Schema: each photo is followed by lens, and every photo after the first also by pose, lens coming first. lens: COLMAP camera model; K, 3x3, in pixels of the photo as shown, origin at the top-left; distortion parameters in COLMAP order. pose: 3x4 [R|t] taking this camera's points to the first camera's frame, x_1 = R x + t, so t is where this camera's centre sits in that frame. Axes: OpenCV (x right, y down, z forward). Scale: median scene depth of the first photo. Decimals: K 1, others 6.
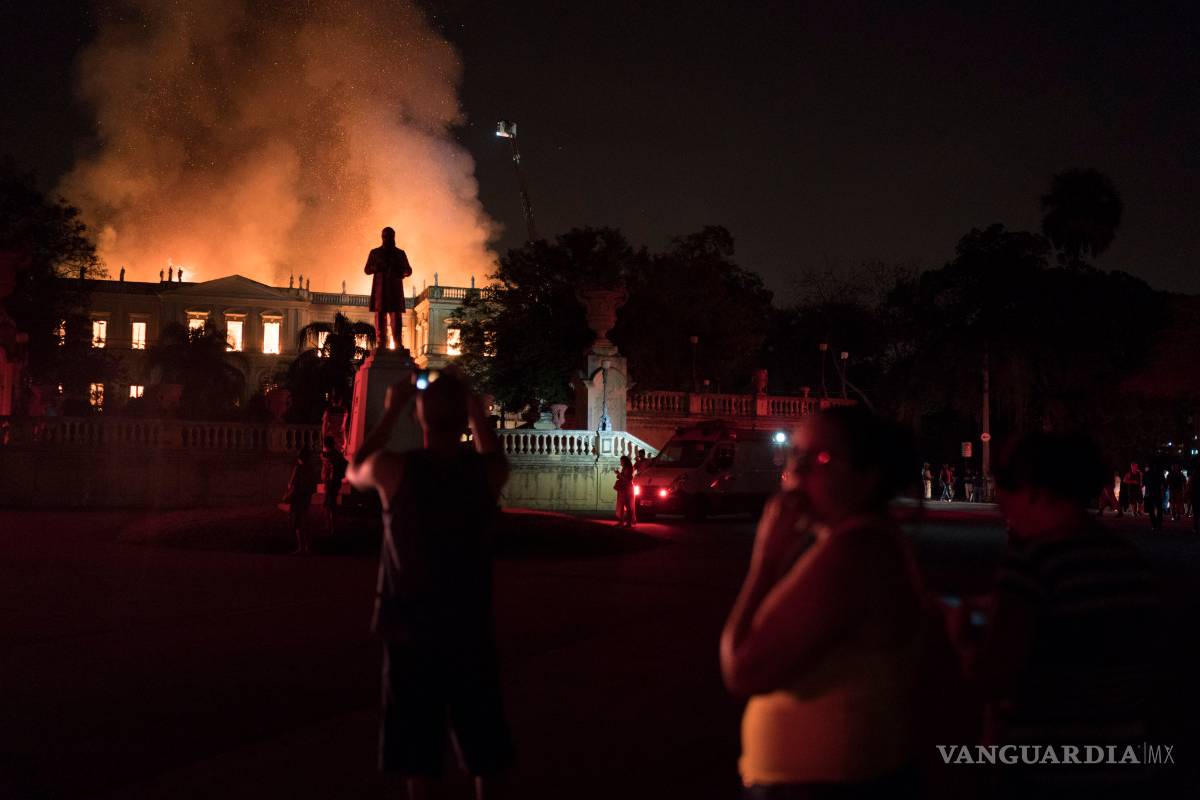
lens RADIAL K [[1161.4, 0, 600.0], [0, 1161.4, 400.0], [0, 0, 1]] dist [-0.067270, 0.012732]
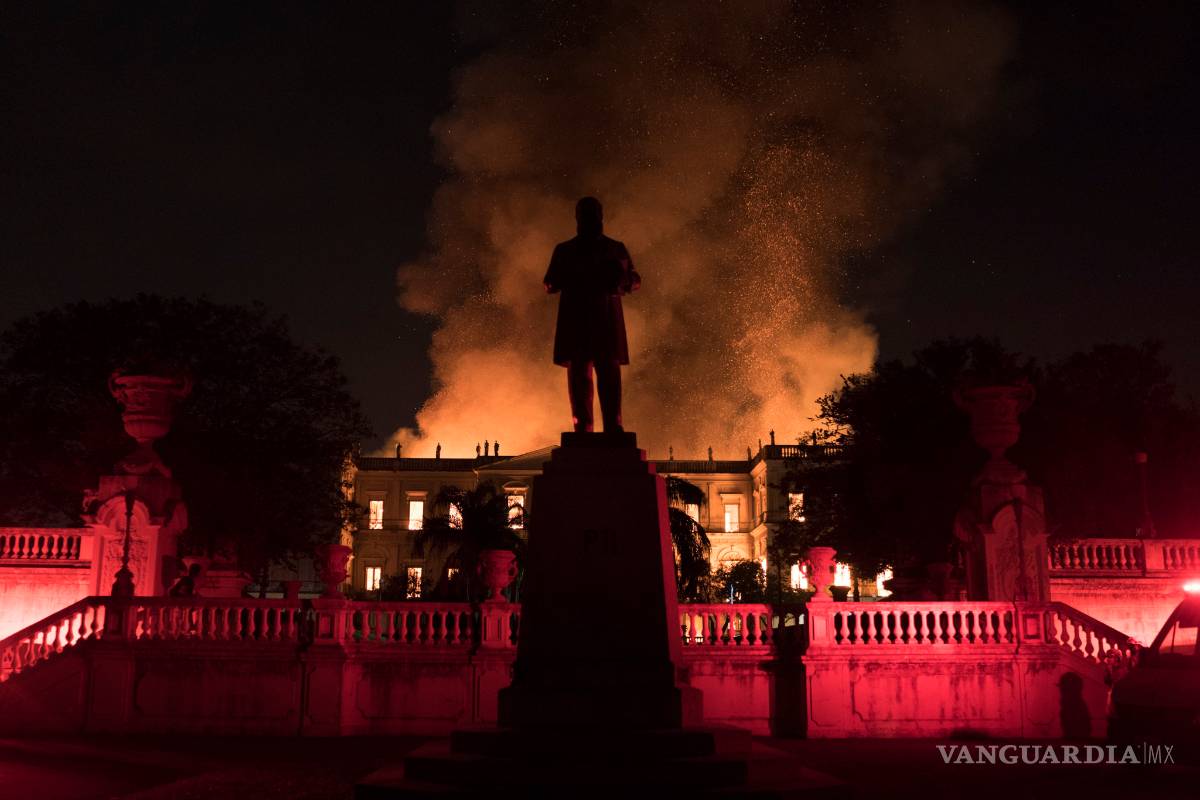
lens RADIAL K [[1161.4, 0, 600.0], [0, 1161.4, 400.0], [0, 0, 1]] dist [-0.067270, 0.012732]
pose [[0.954179, -0.074311, -0.289864, -0.022924], [0.028559, 0.986868, -0.158985, 0.010610], [0.297872, 0.143422, 0.943770, 0.320096]]
